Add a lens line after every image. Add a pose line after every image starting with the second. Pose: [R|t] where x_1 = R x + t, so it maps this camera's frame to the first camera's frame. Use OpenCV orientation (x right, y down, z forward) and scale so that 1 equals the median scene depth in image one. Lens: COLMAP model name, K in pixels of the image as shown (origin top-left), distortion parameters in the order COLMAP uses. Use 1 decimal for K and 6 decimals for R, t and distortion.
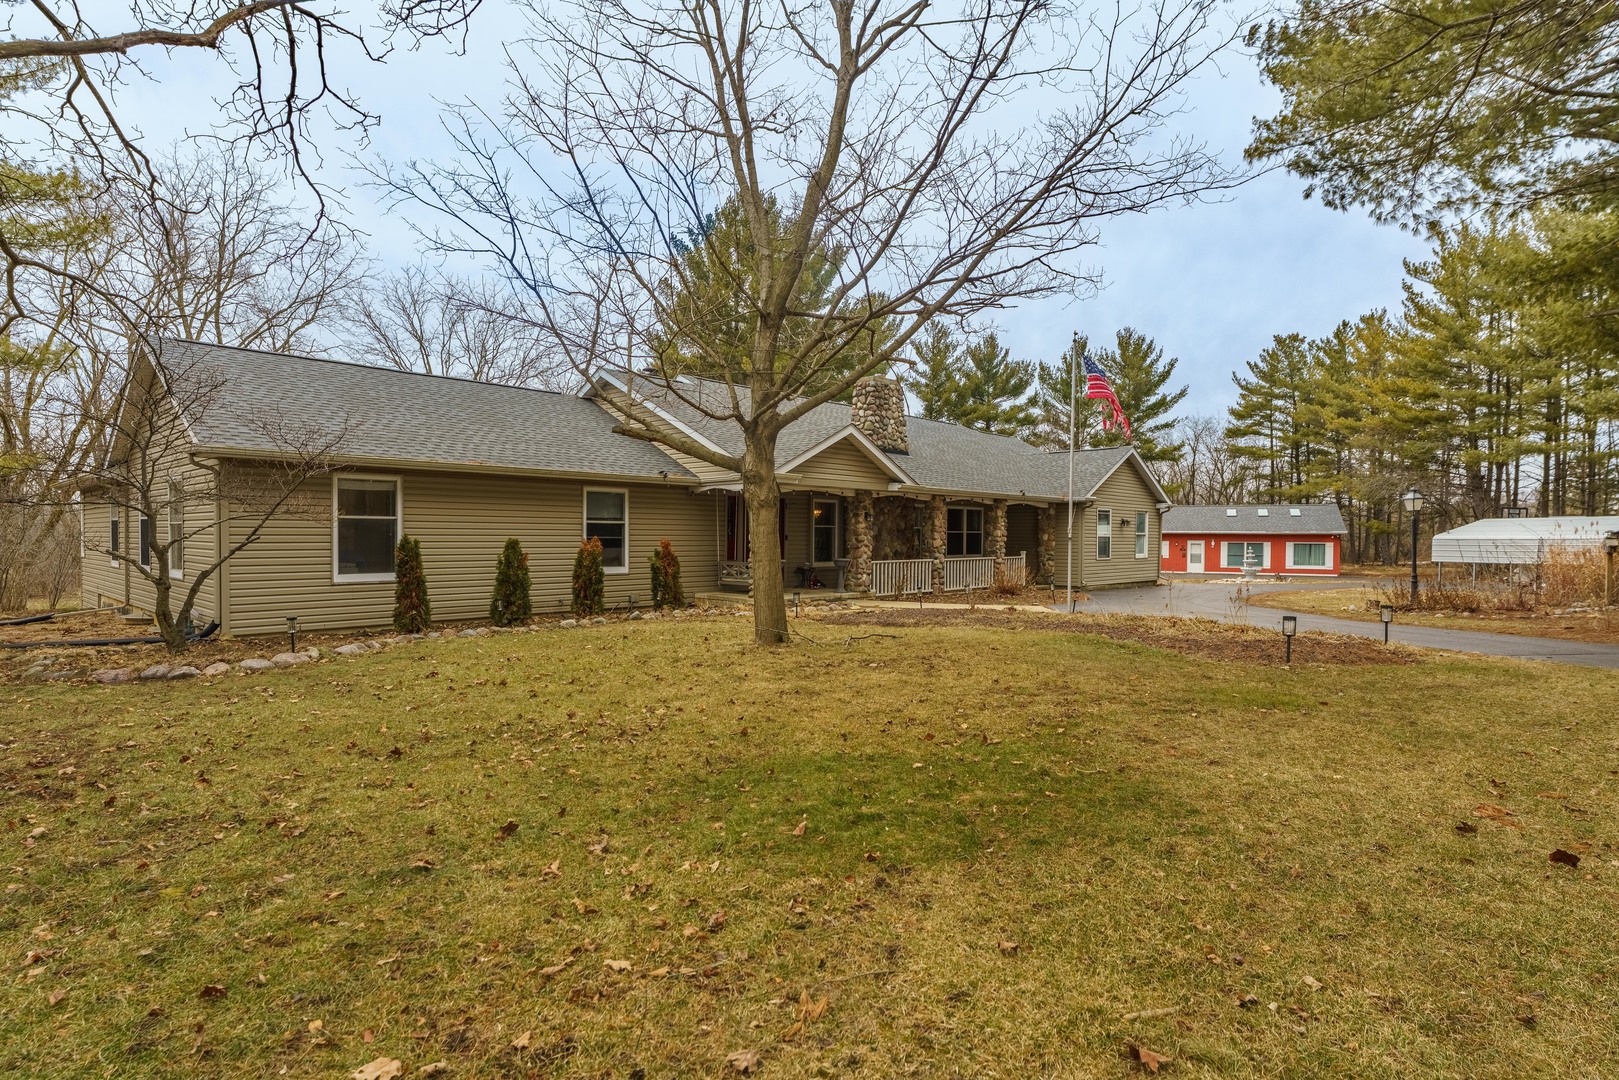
lens RADIAL K [[845.4, 0, 809.5], [0, 845.4, 540.0], [0, 0, 1]] dist [0.001496, 0.000321]
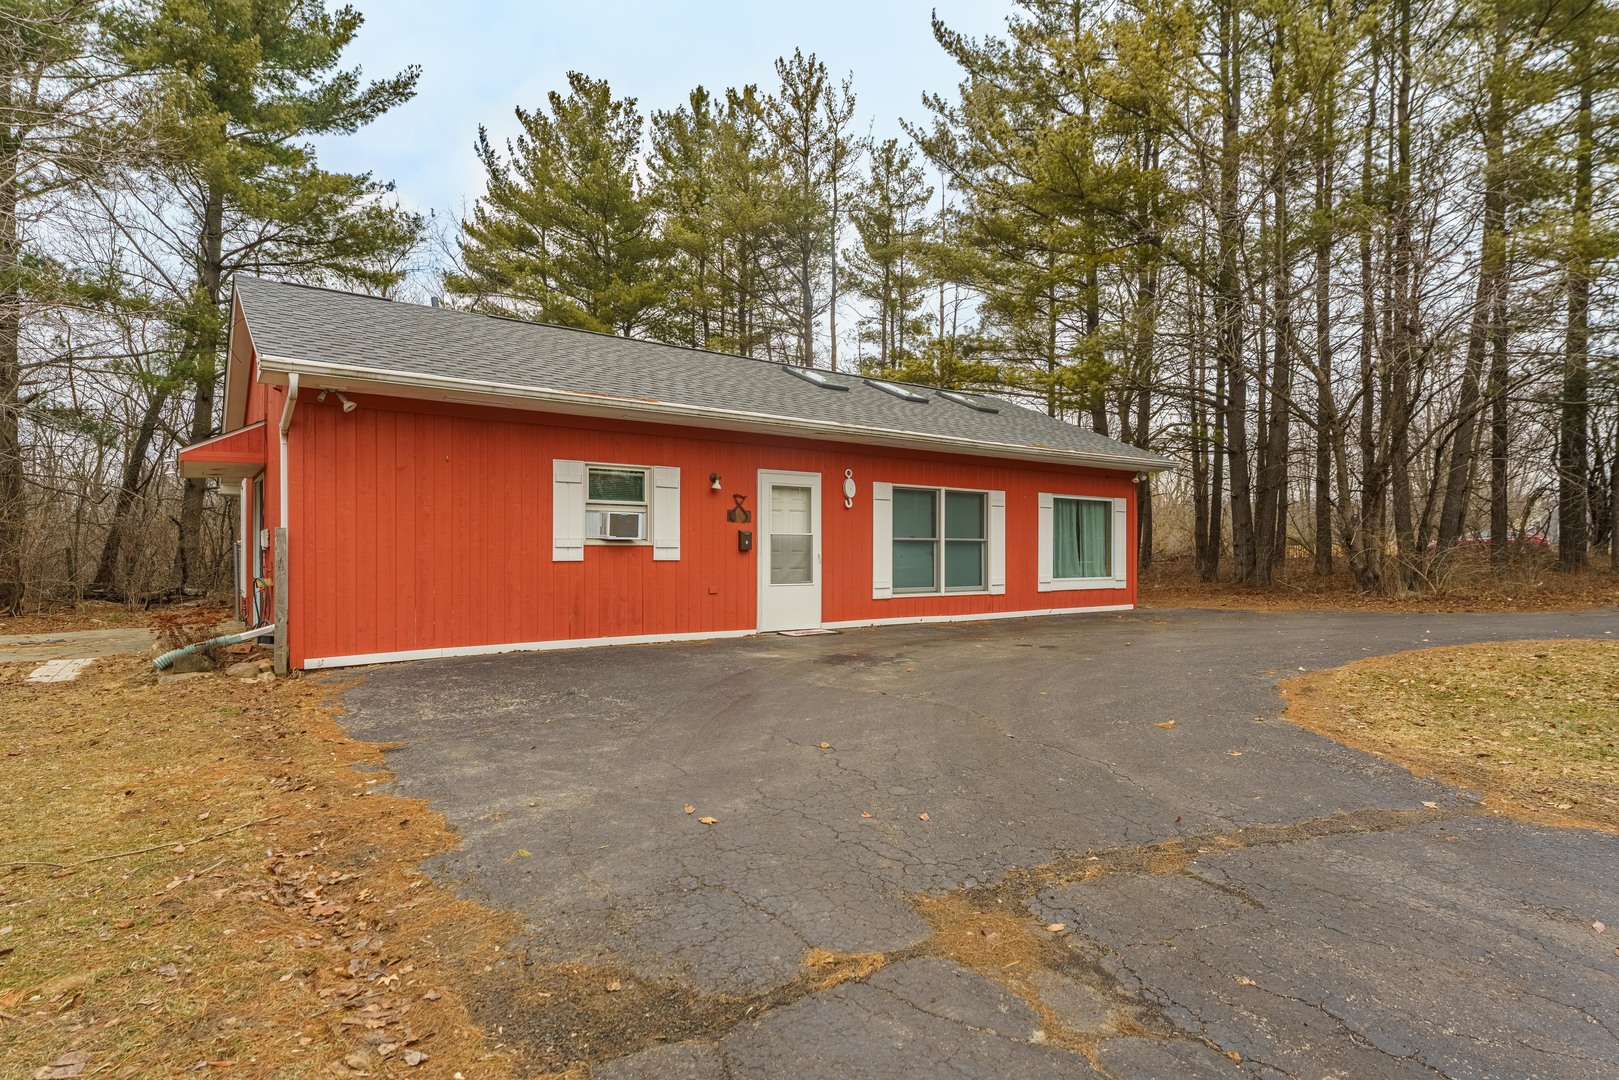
lens RADIAL K [[845.4, 0, 809.5], [0, 845.4, 540.0], [0, 0, 1]] dist [0.001496, 0.000321]
pose [[0.457733, 0.012124, 0.889007, 0.213768], [0.010754, 0.999758, -0.019171, 0.016040], [-0.889025, 0.018336, 0.457492, 0.689316]]
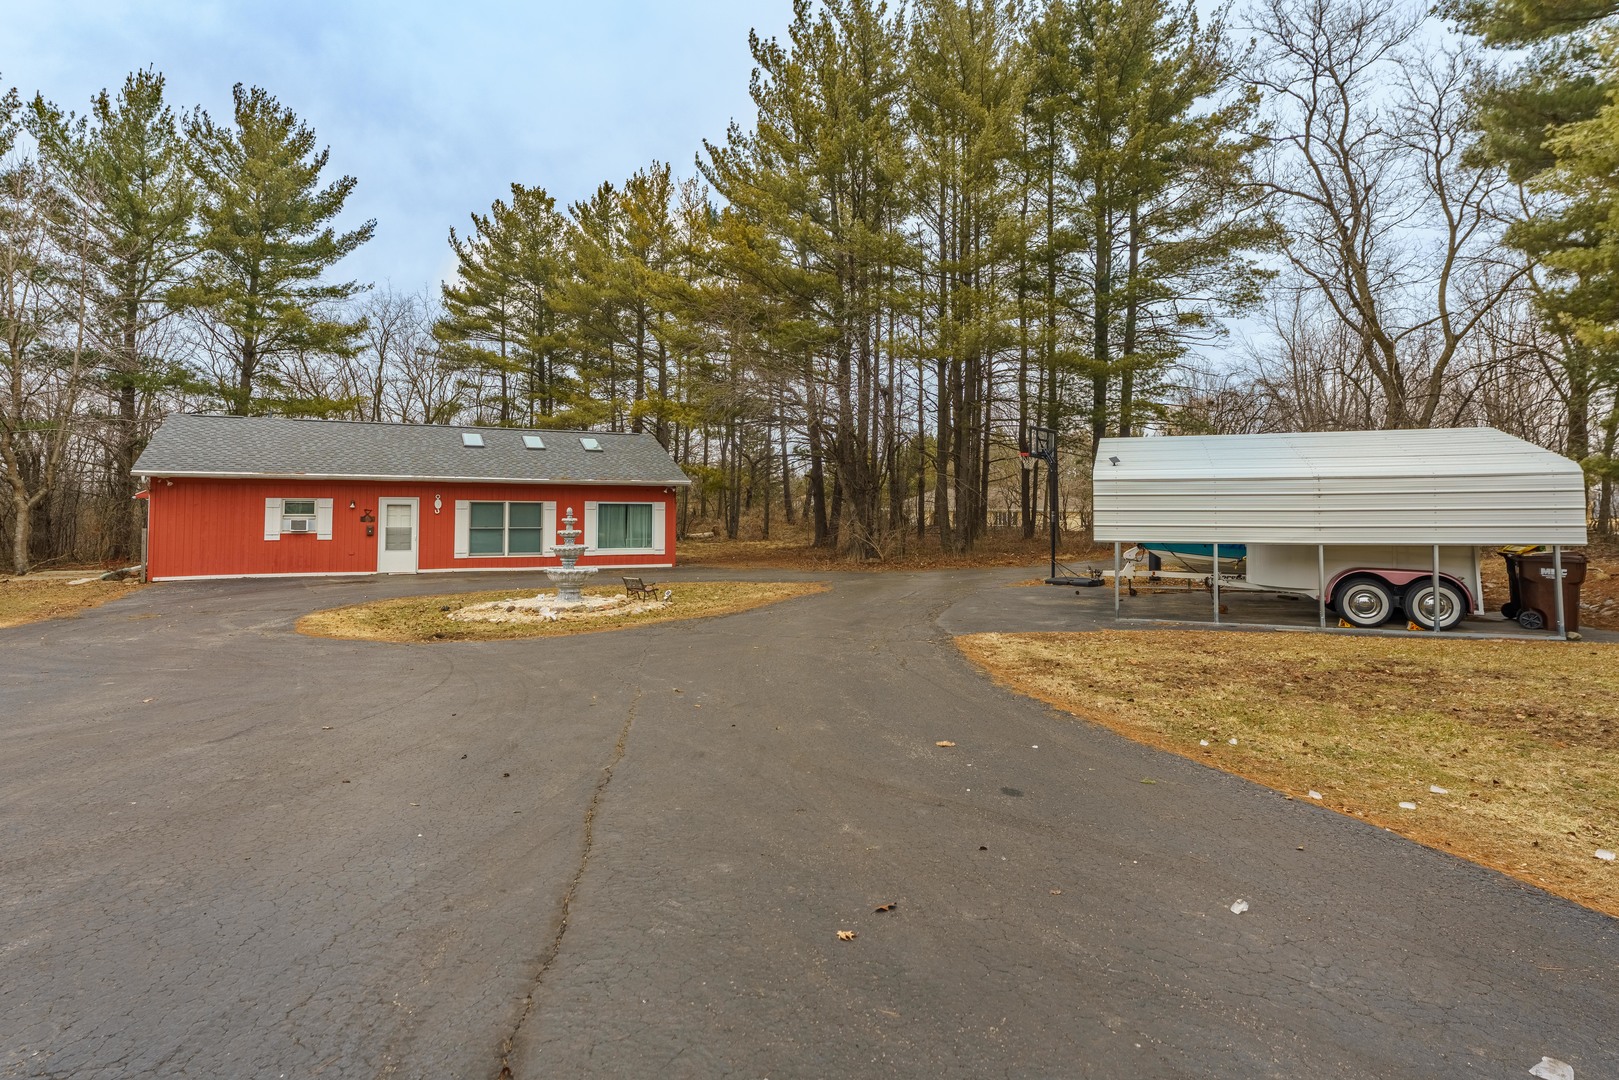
lens RADIAL K [[828.7, 0, 799.8], [0, 828.7, 477.2], [0, 0, 1]] dist [-0.000818, -0.000132]
pose [[0.610980, 0.027029, 0.791184, 0.190037], [-0.001635, 0.999458, -0.032881, 0.003041], [-0.791644, 0.018796, 0.610693, 0.445478]]
